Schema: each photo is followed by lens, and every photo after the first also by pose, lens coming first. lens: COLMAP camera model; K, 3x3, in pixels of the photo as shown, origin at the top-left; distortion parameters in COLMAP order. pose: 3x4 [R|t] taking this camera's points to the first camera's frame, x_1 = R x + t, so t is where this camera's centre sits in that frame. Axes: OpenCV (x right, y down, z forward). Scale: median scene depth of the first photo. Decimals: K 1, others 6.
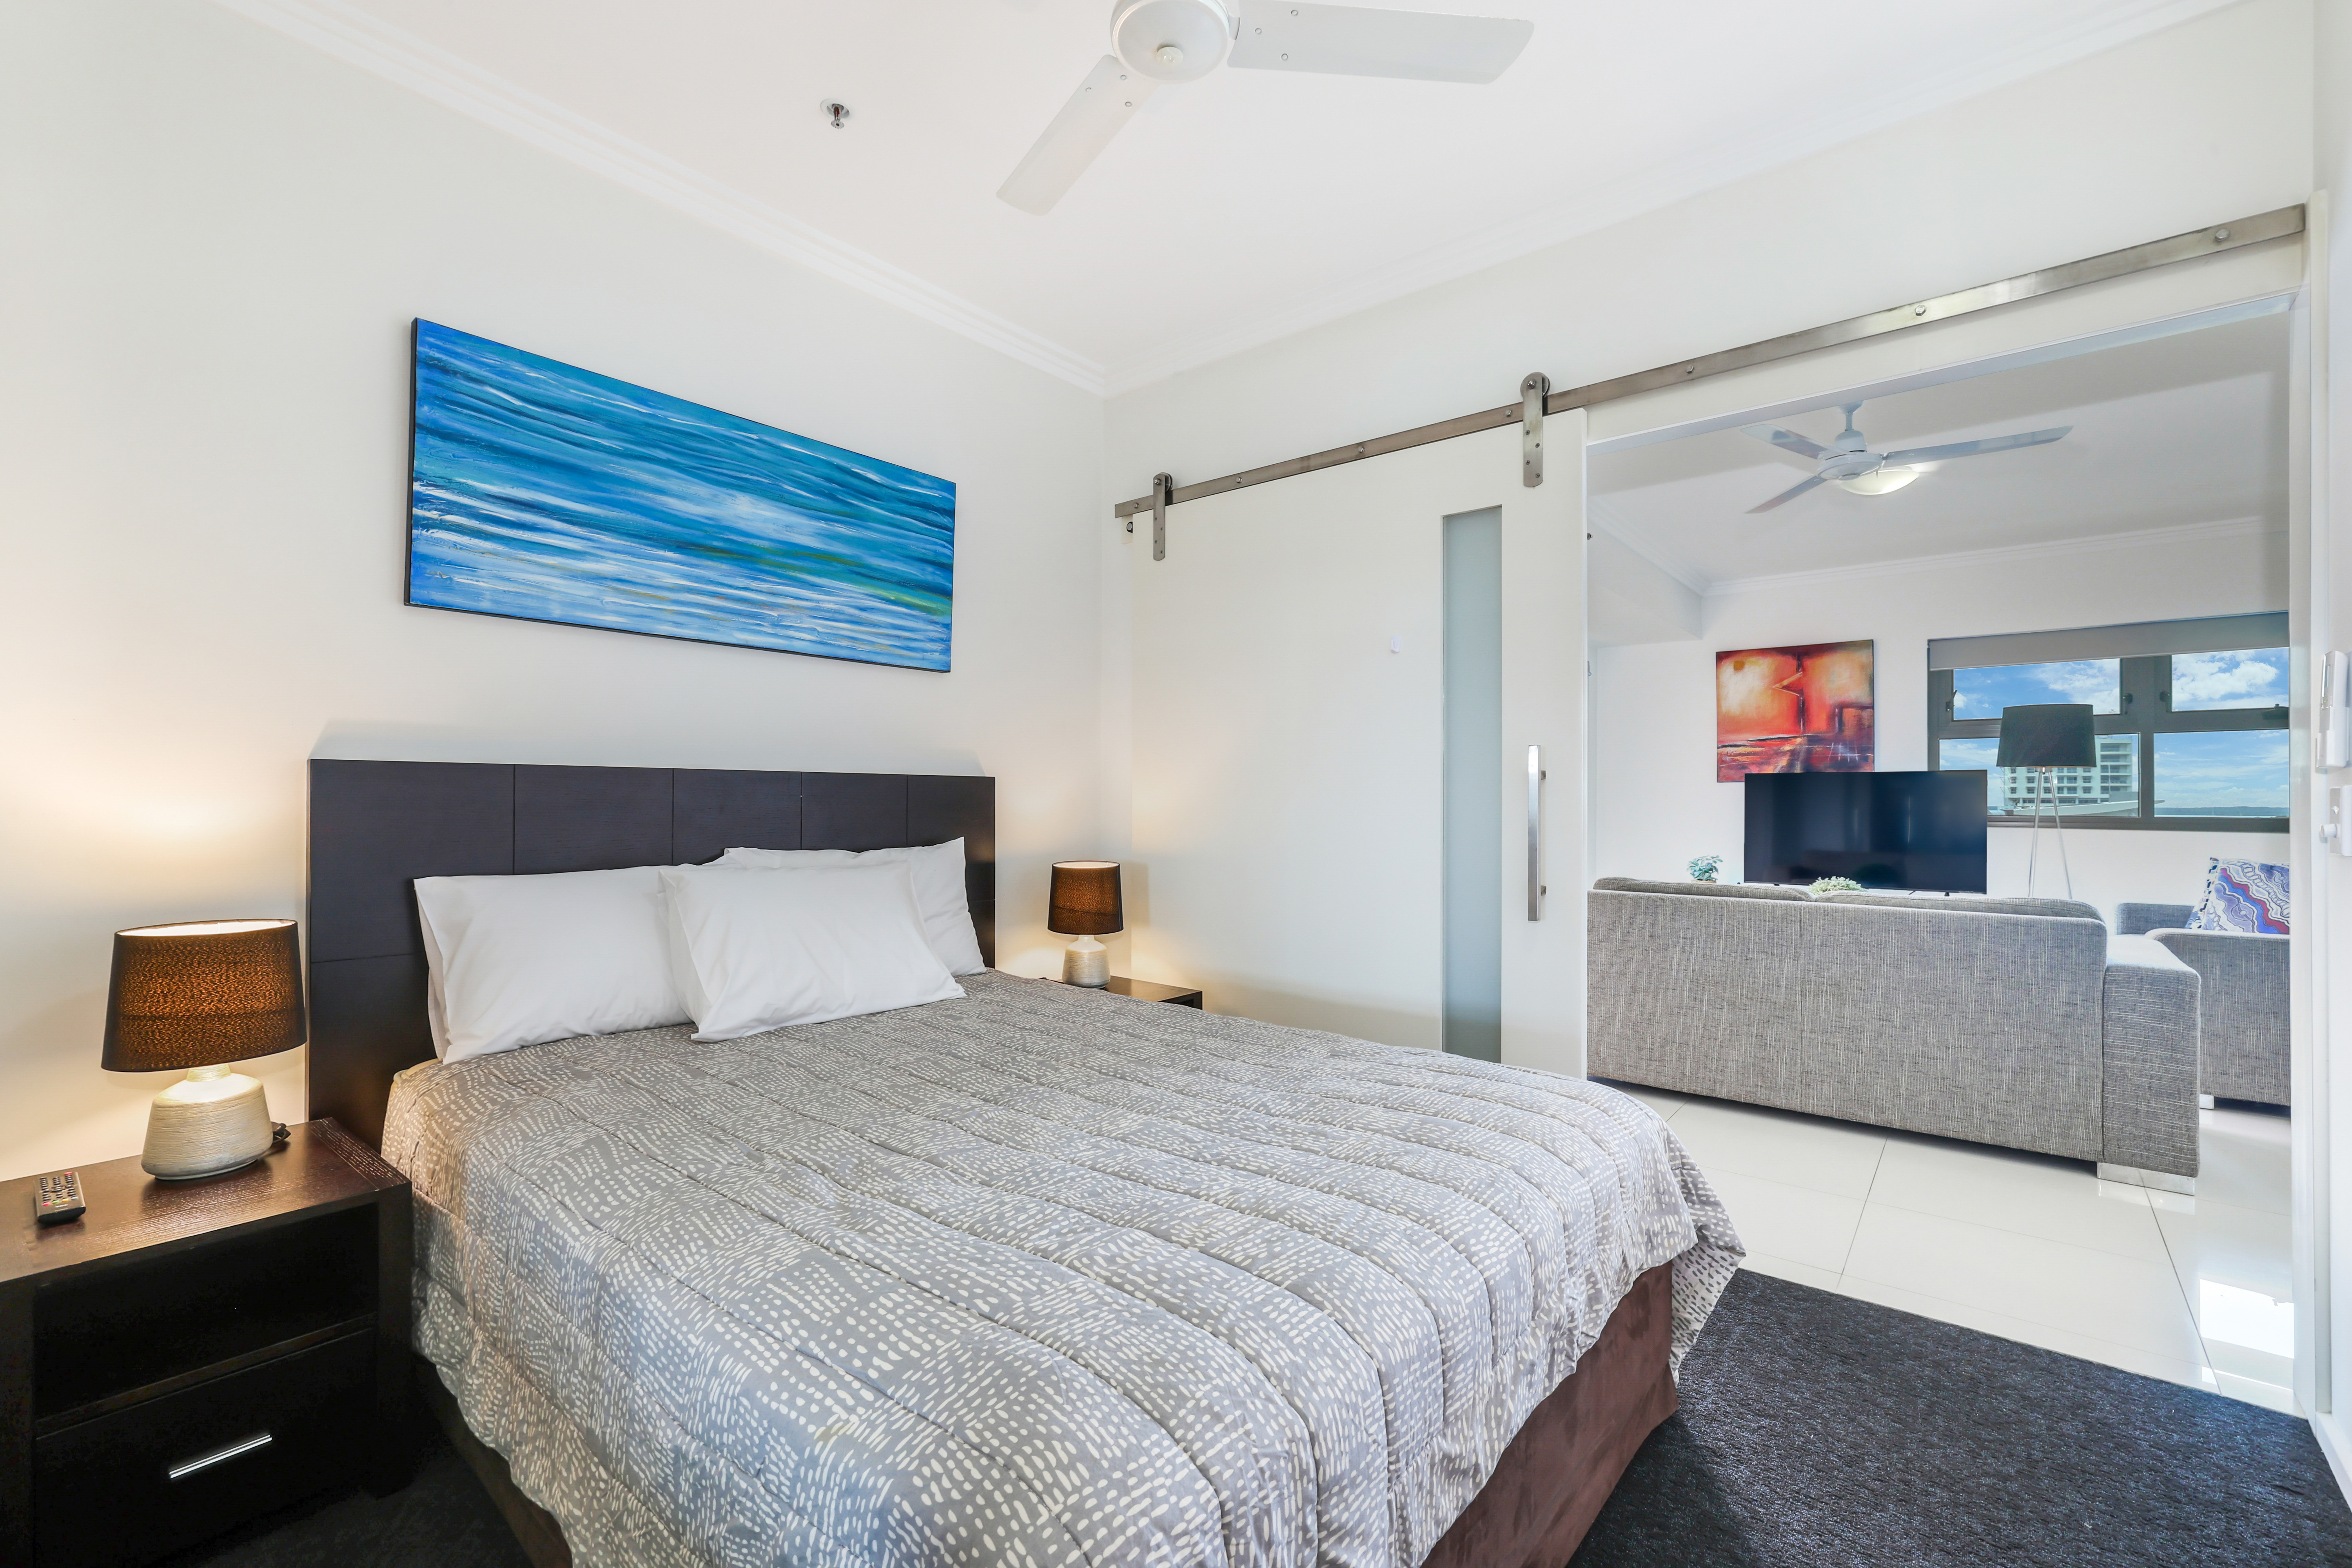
lens RADIAL K [[999.4, 0, 1176.0], [0, 999.4, 784.0], [0, 0, 1]] dist [-0.000295, -0.000079]
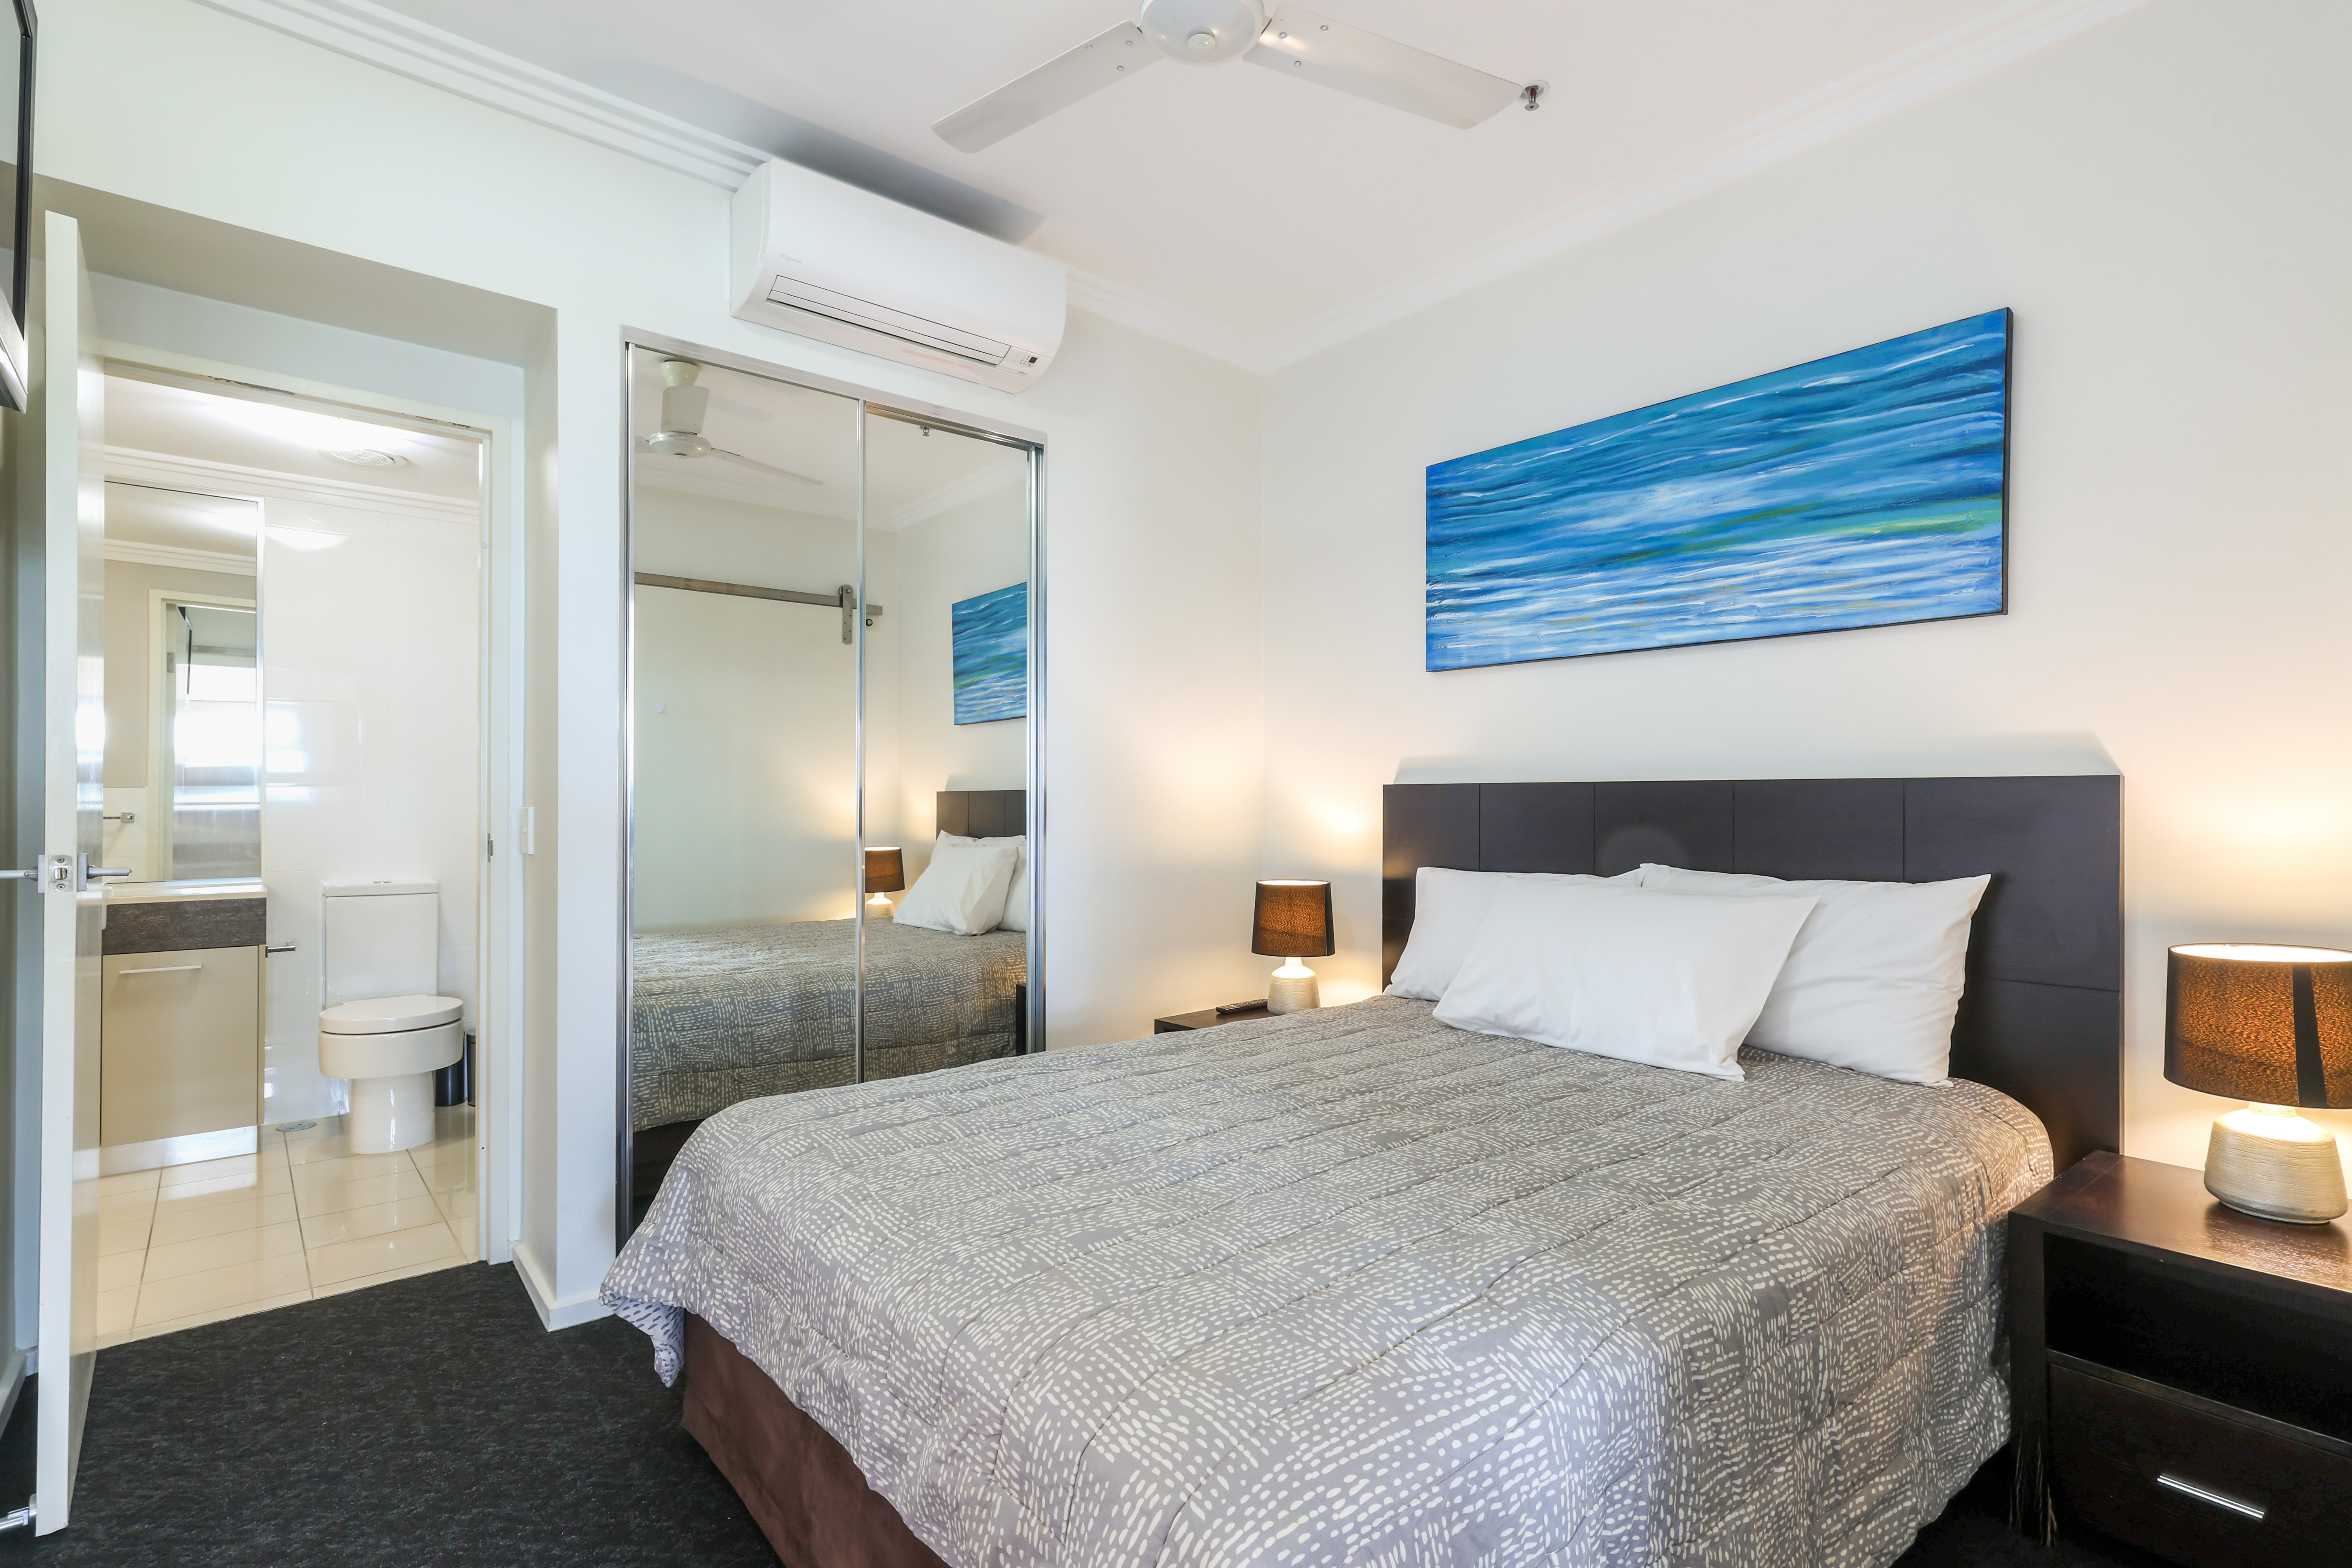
lens RADIAL K [[1123.8, 0, 1174.4], [0, 1123.8, 795.5], [0, 0, 1]] dist [0.000258, -0.000059]
pose [[-0.172033, -0.003586, -0.985085, 0.692740], [0.017770, 0.999819, -0.006743, -0.000931], [0.984931, -0.018665, -0.171938, 0.744589]]
